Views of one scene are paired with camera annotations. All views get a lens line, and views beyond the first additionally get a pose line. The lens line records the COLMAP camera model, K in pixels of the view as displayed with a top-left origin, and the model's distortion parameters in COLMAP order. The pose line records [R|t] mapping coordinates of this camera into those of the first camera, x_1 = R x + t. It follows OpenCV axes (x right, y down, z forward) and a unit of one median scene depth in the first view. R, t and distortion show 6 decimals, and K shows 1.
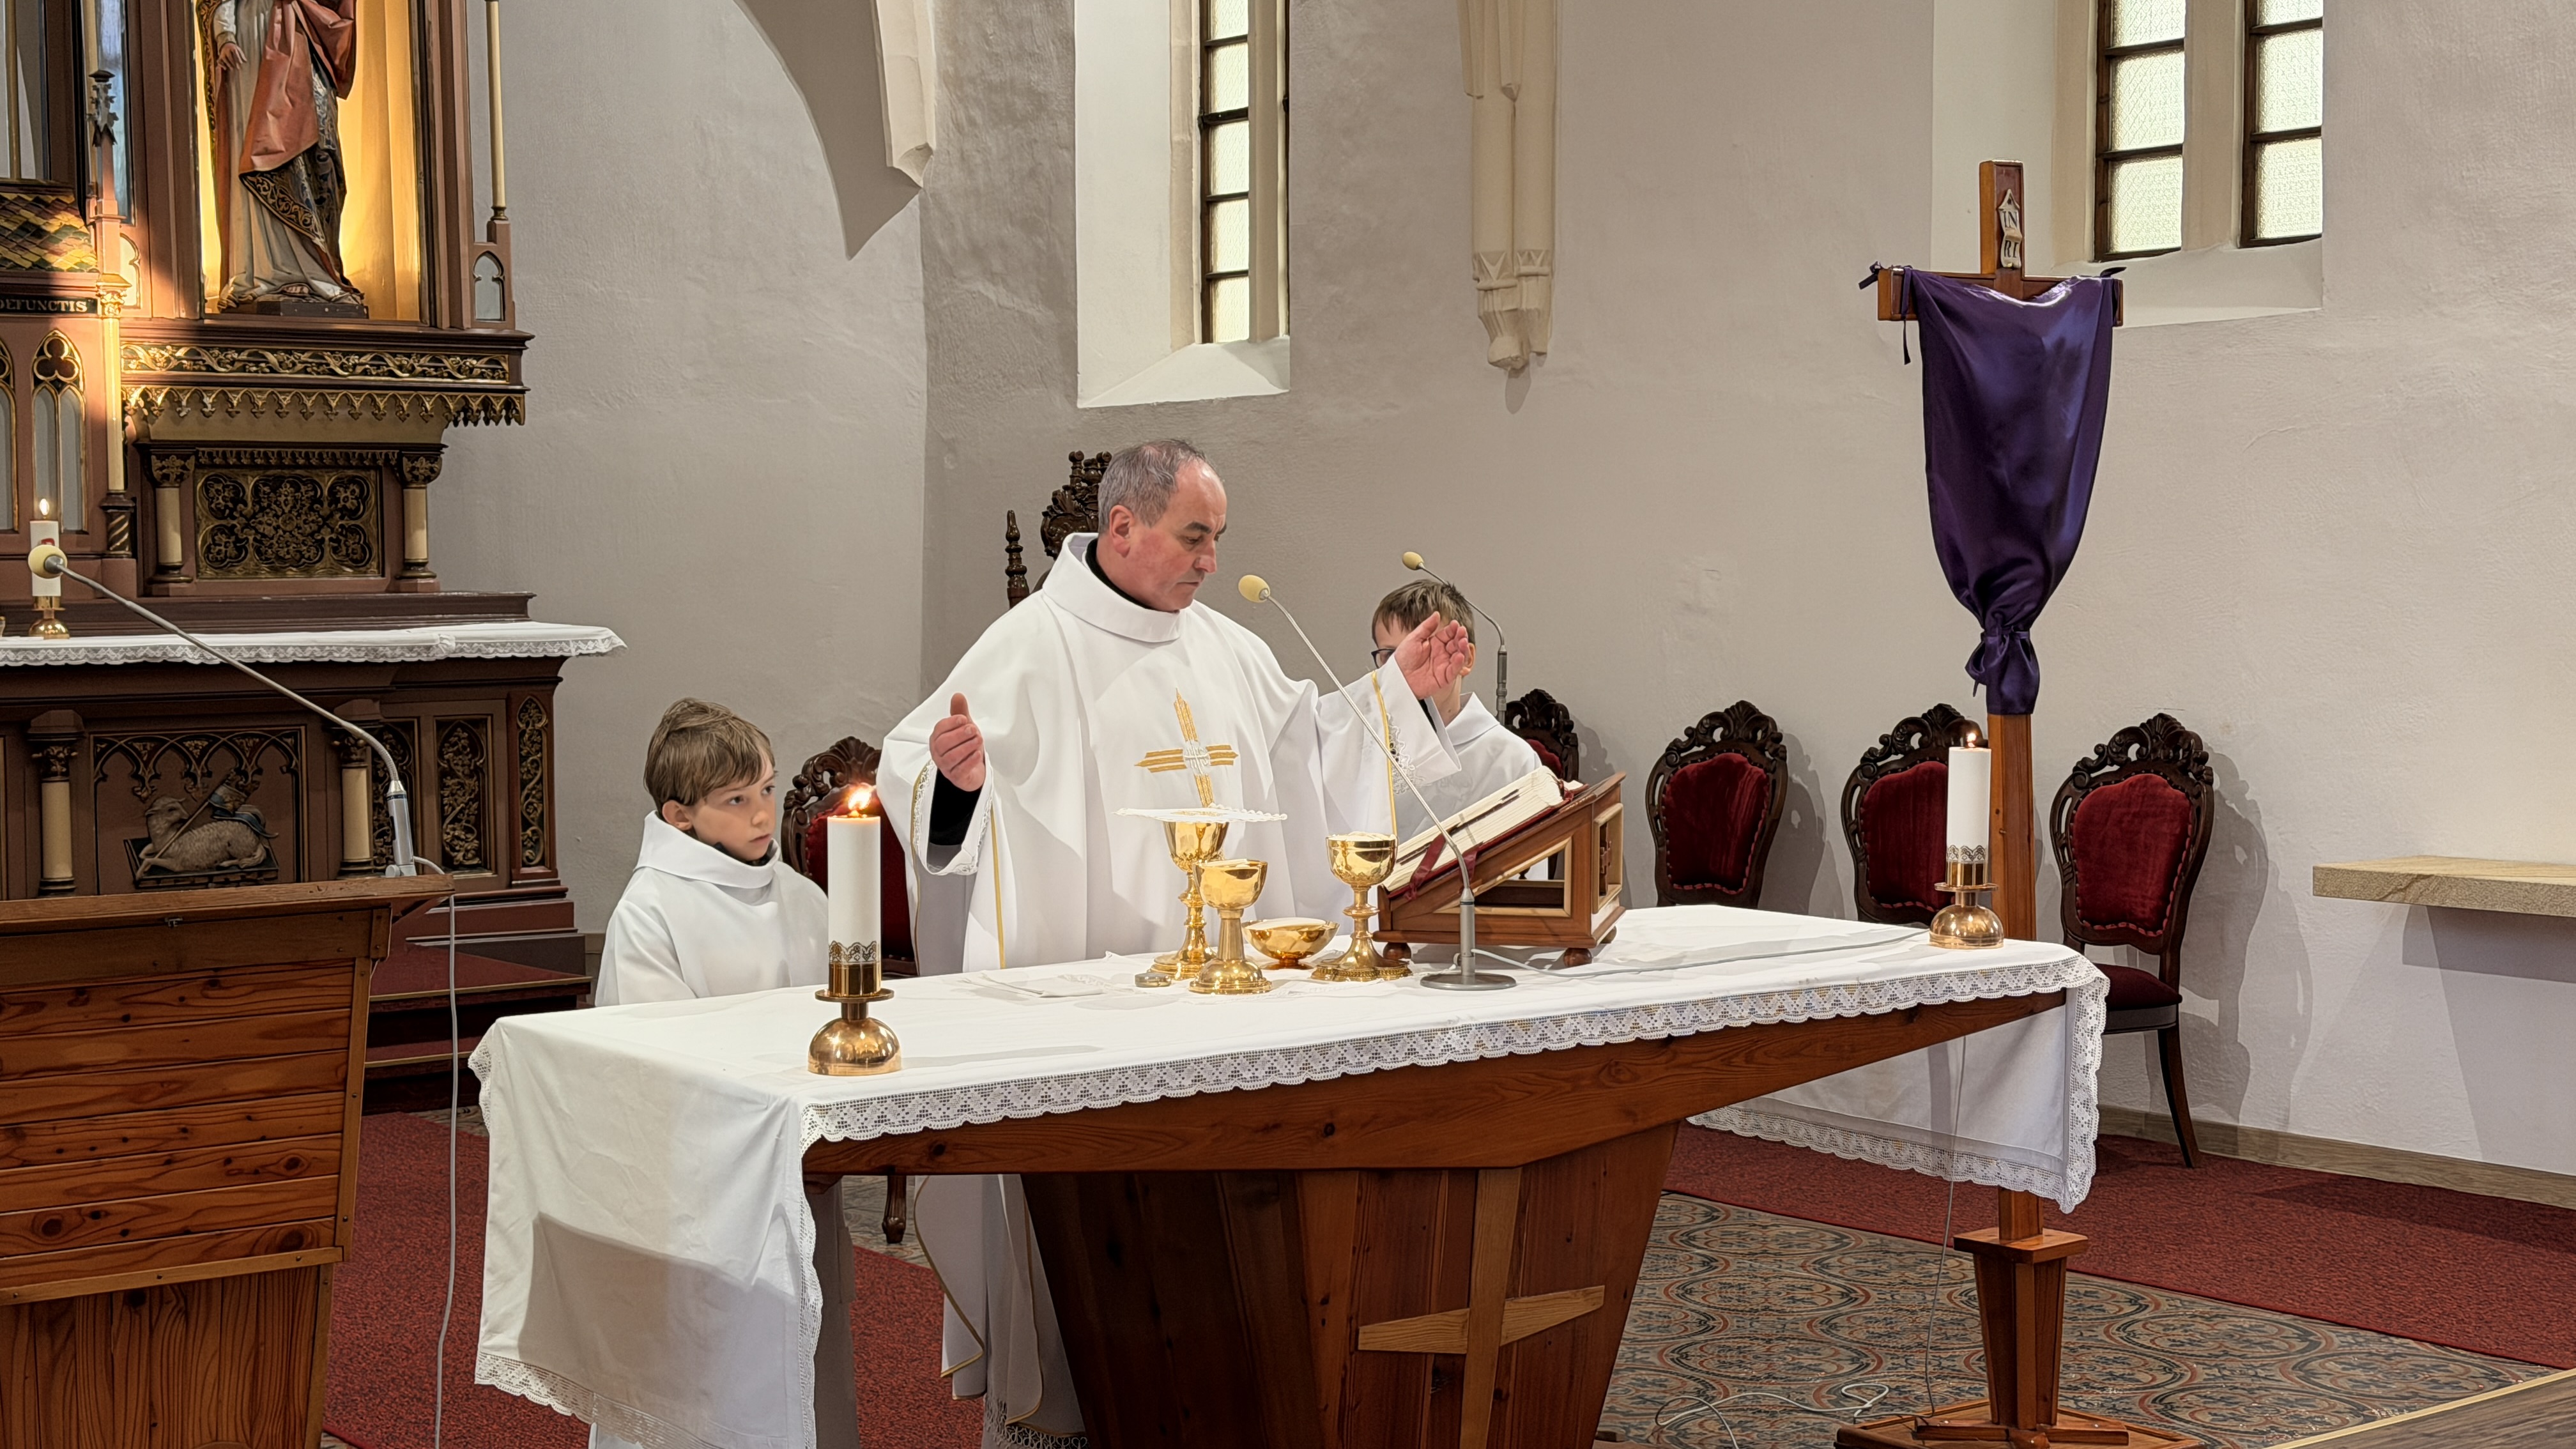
lens RADIAL K [[3587.6, 0, 1267.8], [0, 3587.6, 708.1], [0, 0, 1]] dist [0.186471, -0.407466]
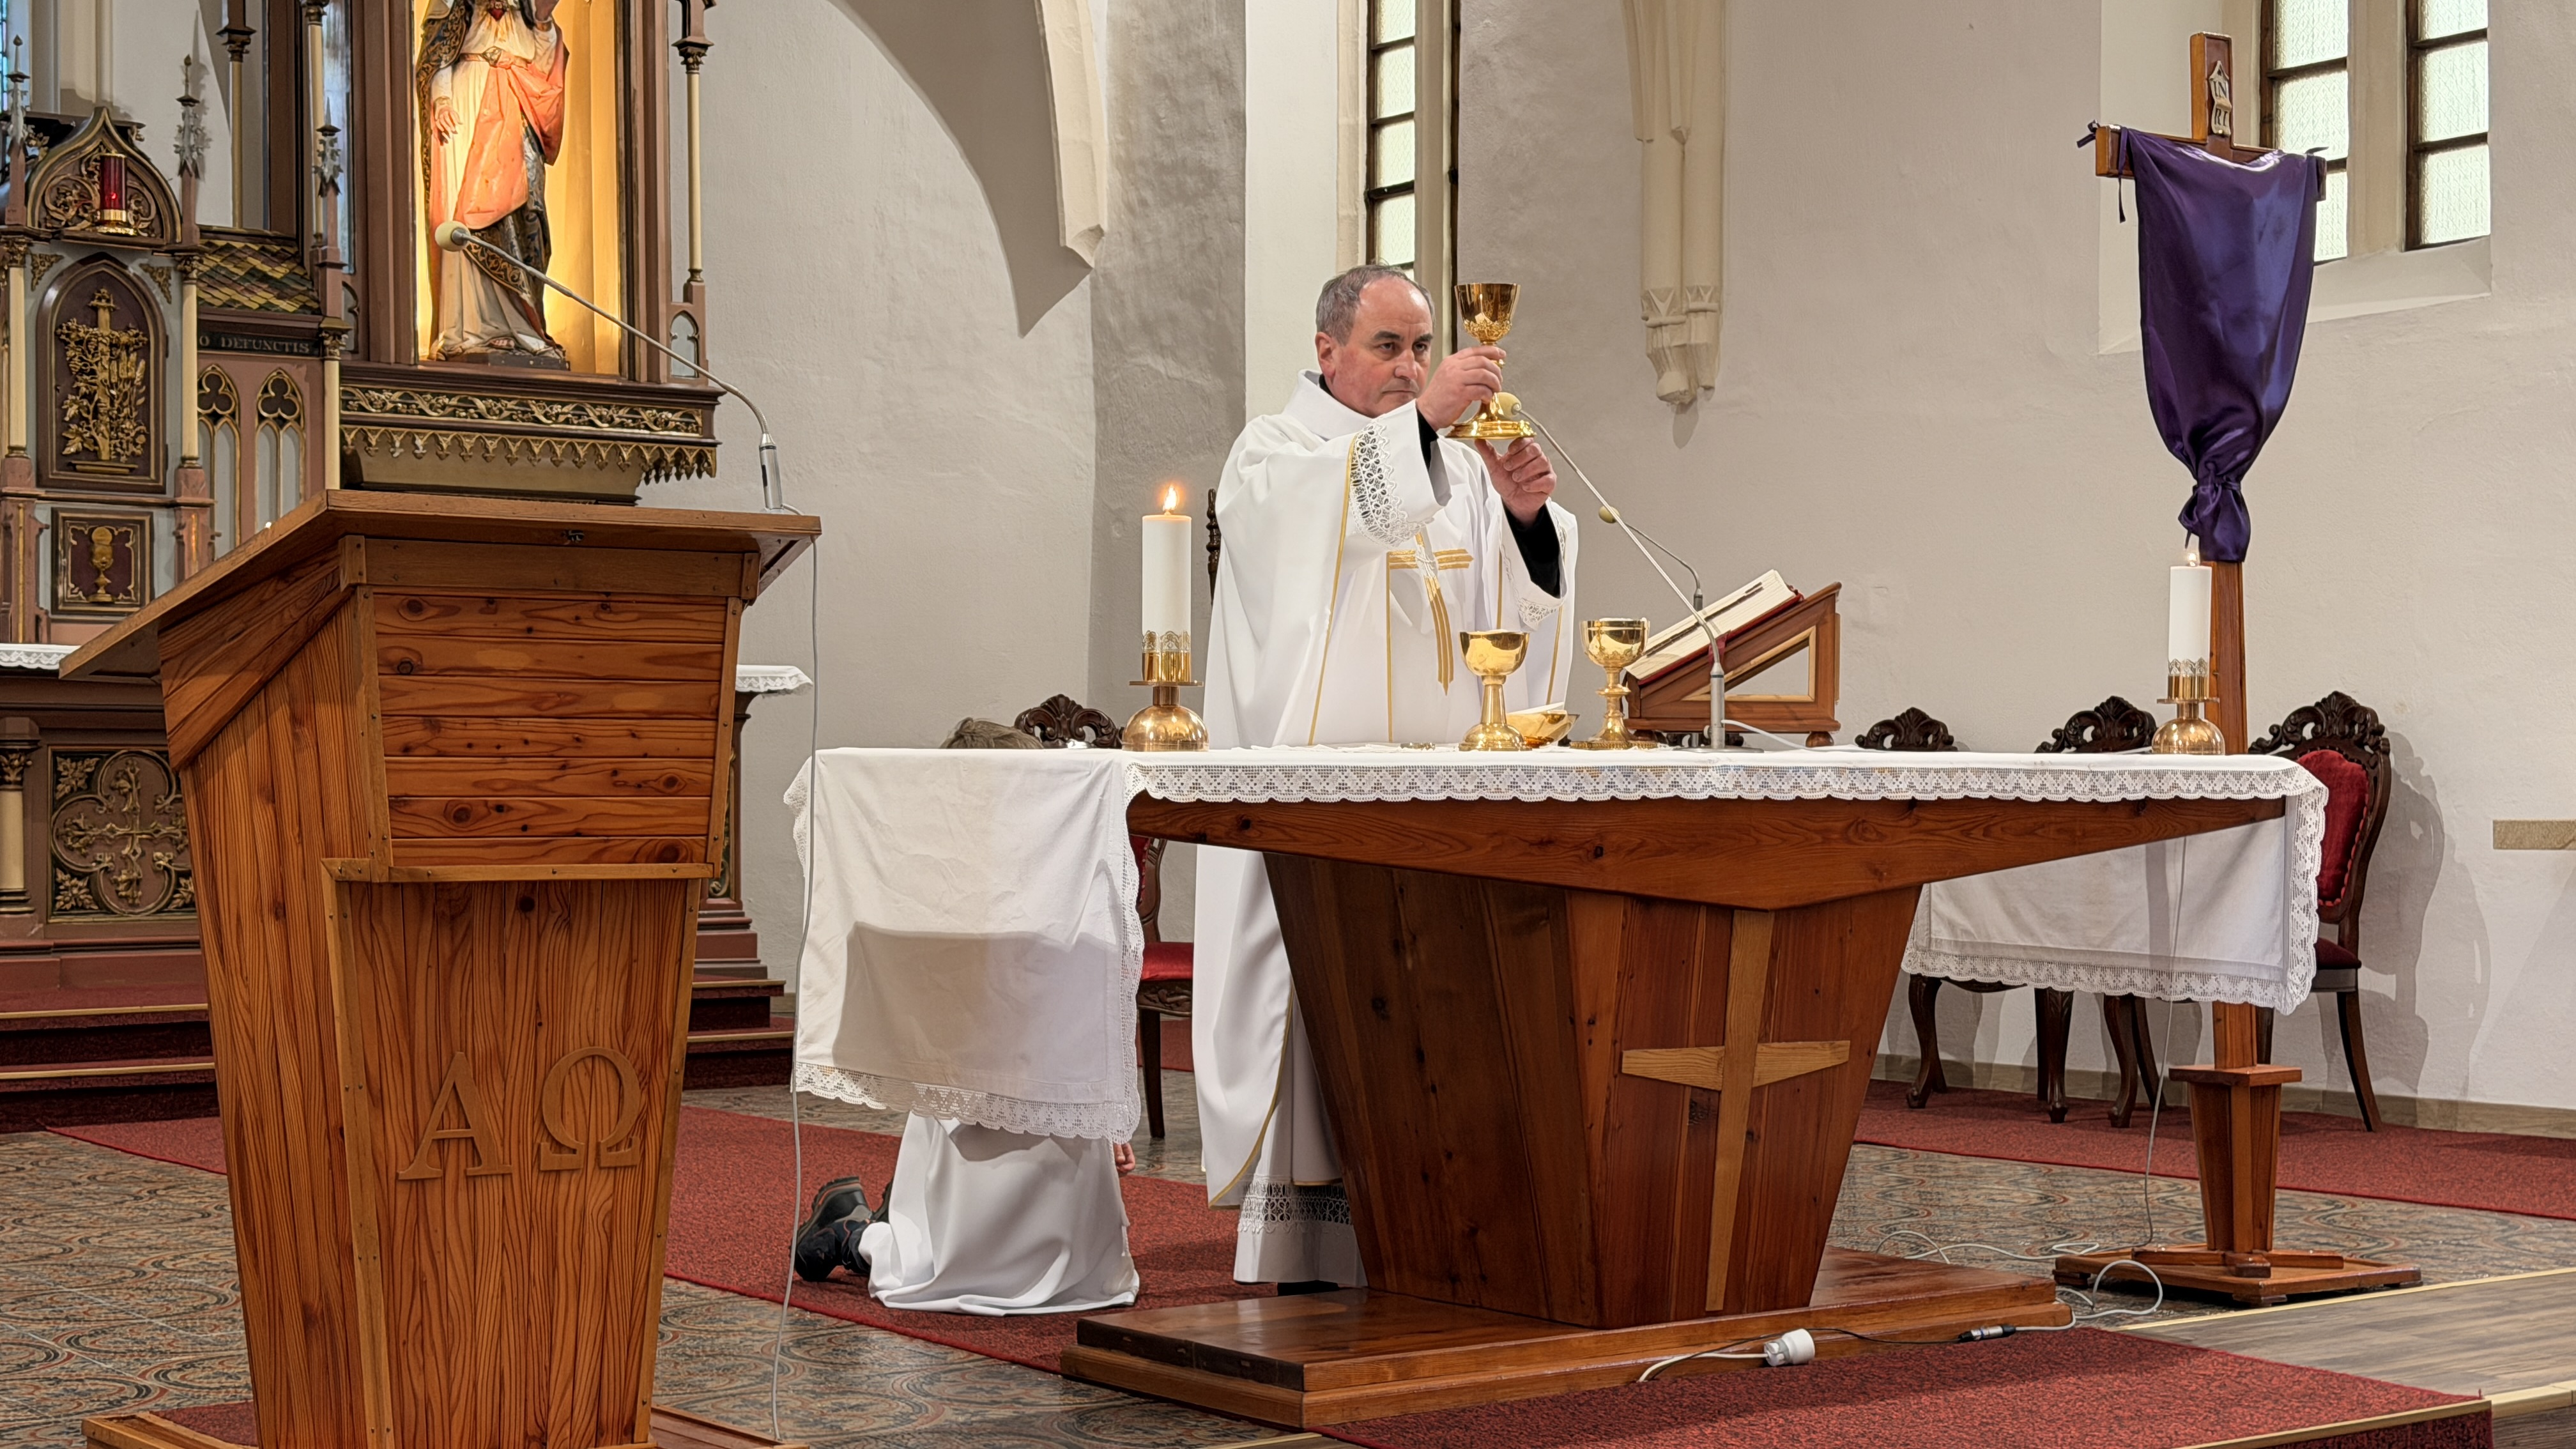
lens RADIAL K [[3587.6, 0, 1267.8], [0, 3587.6, 708.1], [0, 0, 1]] dist [0.186471, -0.407466]
pose [[0.999621, 0.006328, -0.026804, -0.029544], [-0.008069, 0.997829, -0.065359, 0.082467], [0.026332, 0.065551, 0.997502, -0.033171]]
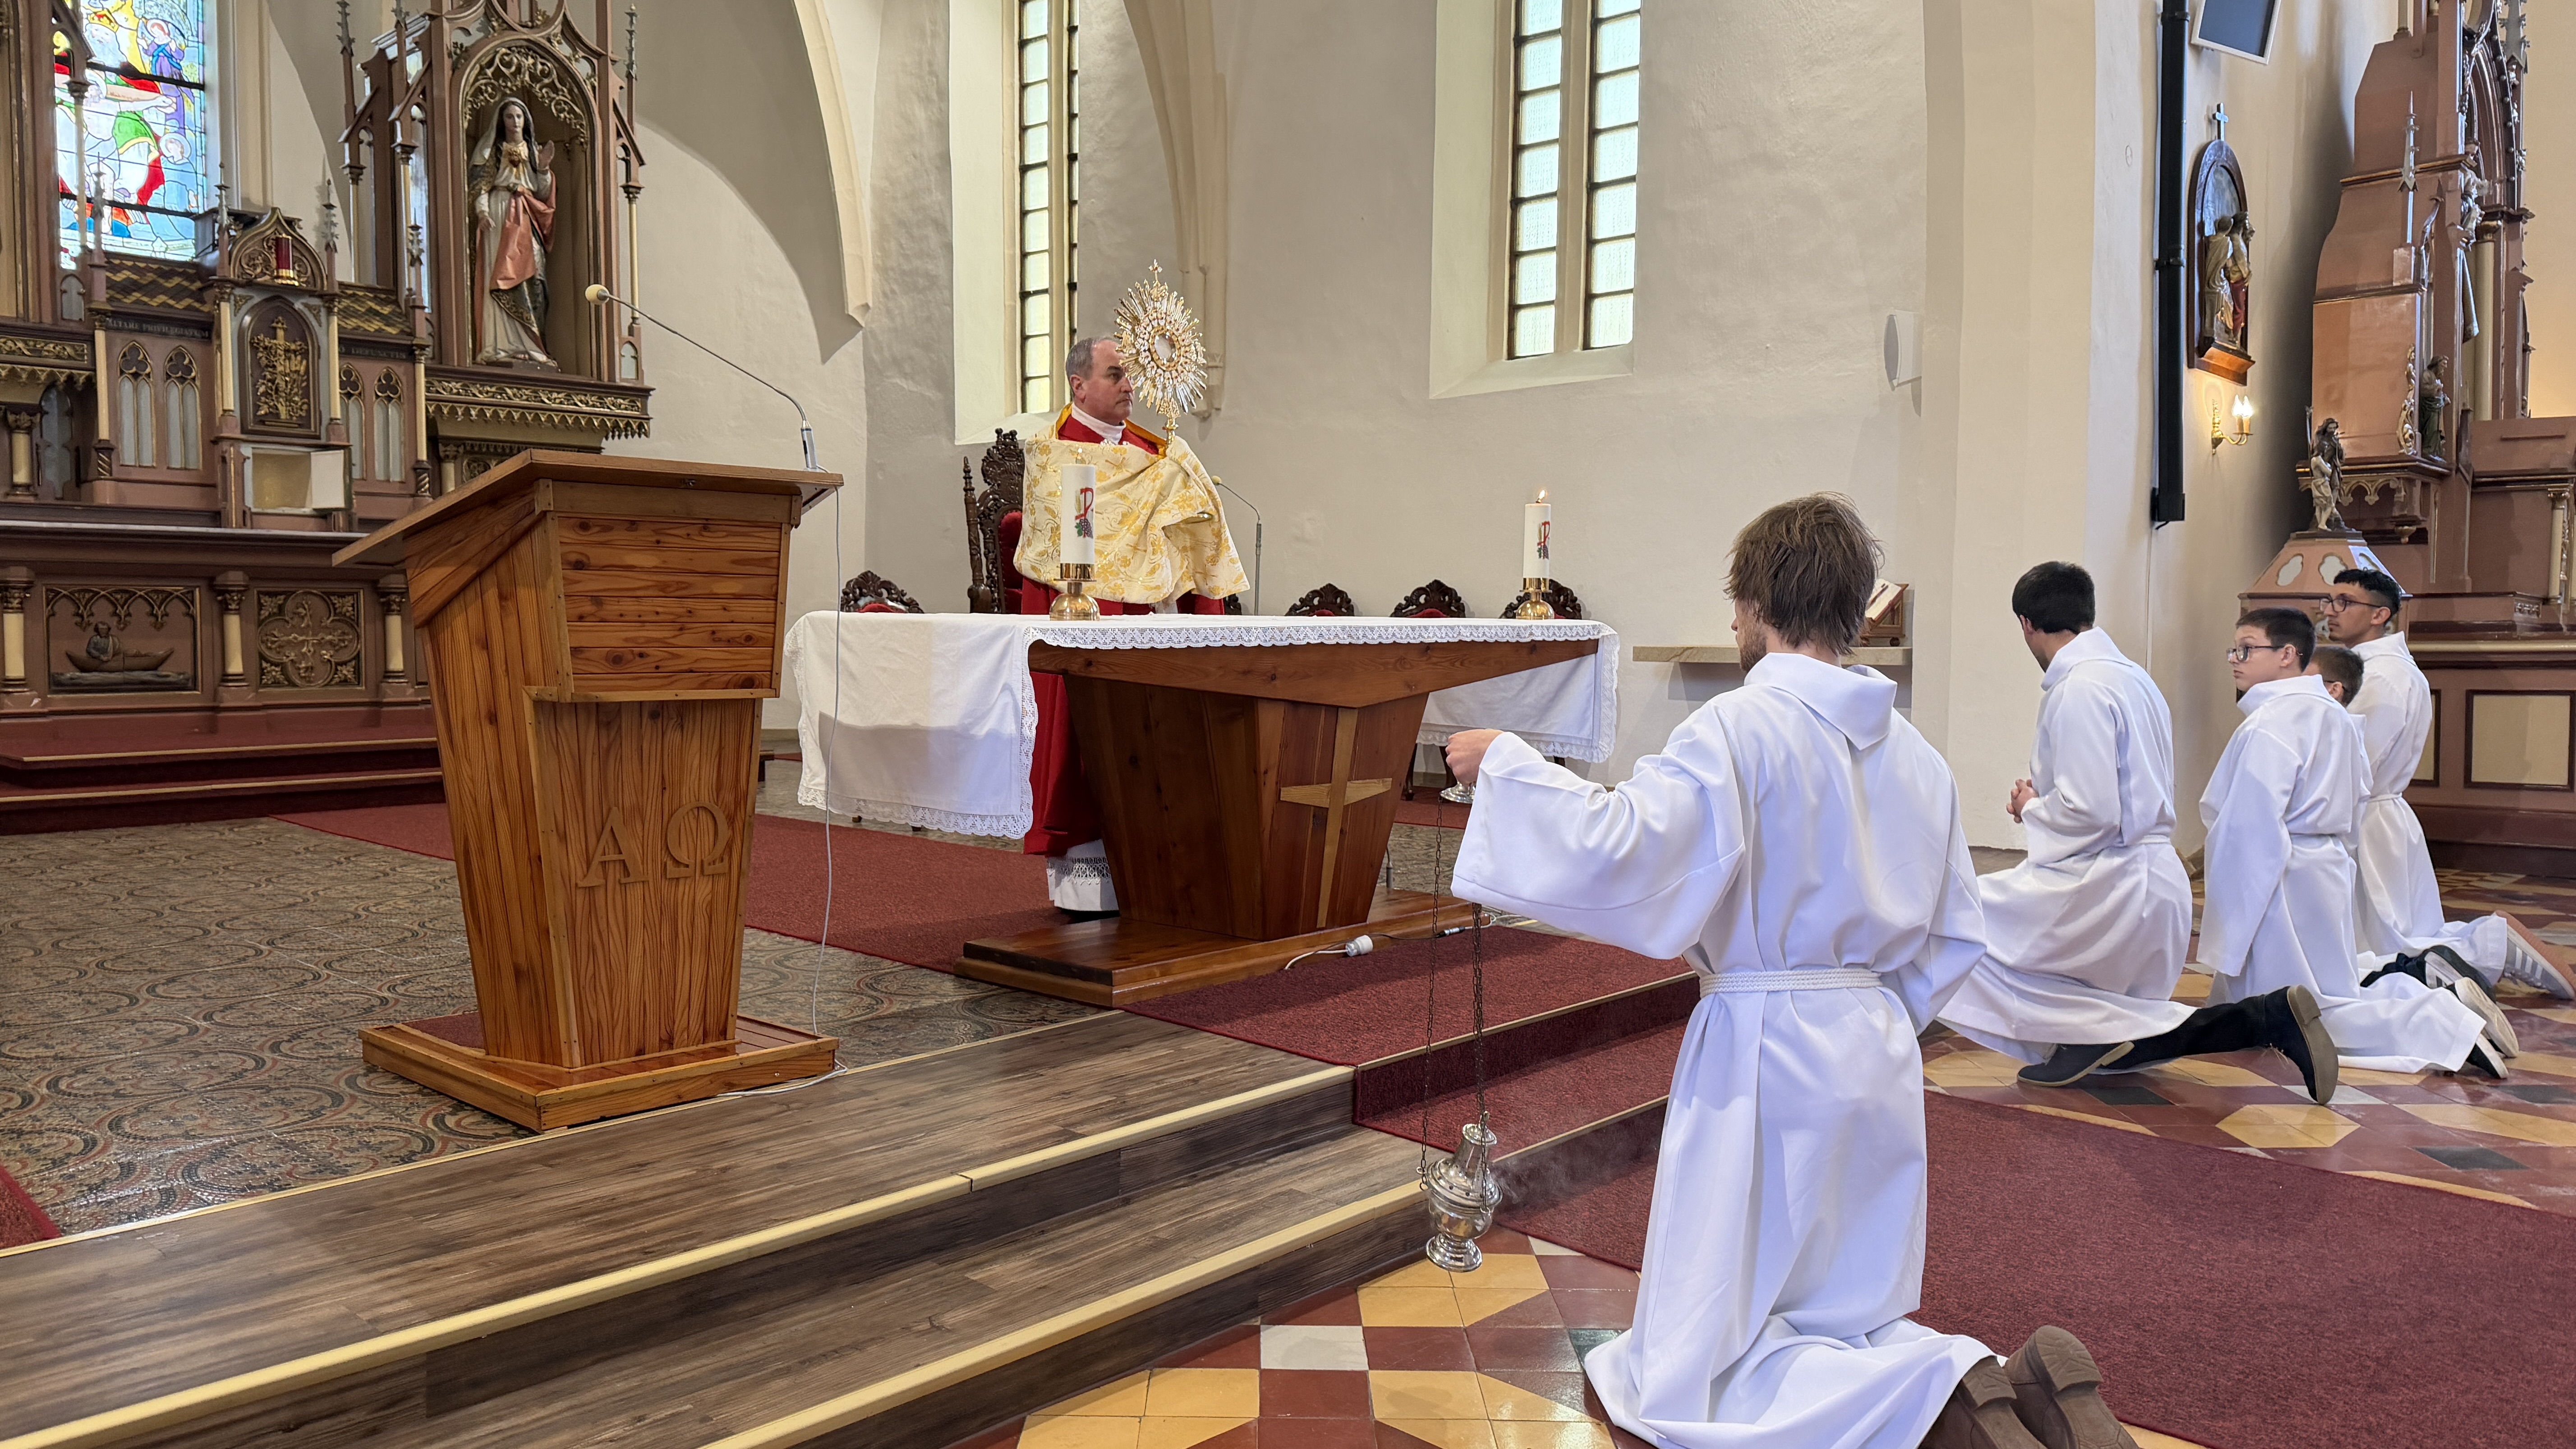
lens RADIAL K [[1814.2, 0, 1288.0], [0, 1814.2, 724.5], [0, 0, 1]] dist [0.066201, -0.095752]
pose [[0.983828, 0.005622, 0.179027, -0.081311], [-0.009076, 0.999788, 0.018482, 0.071002], [-0.178886, -0.019808, 0.983670, 0.044853]]
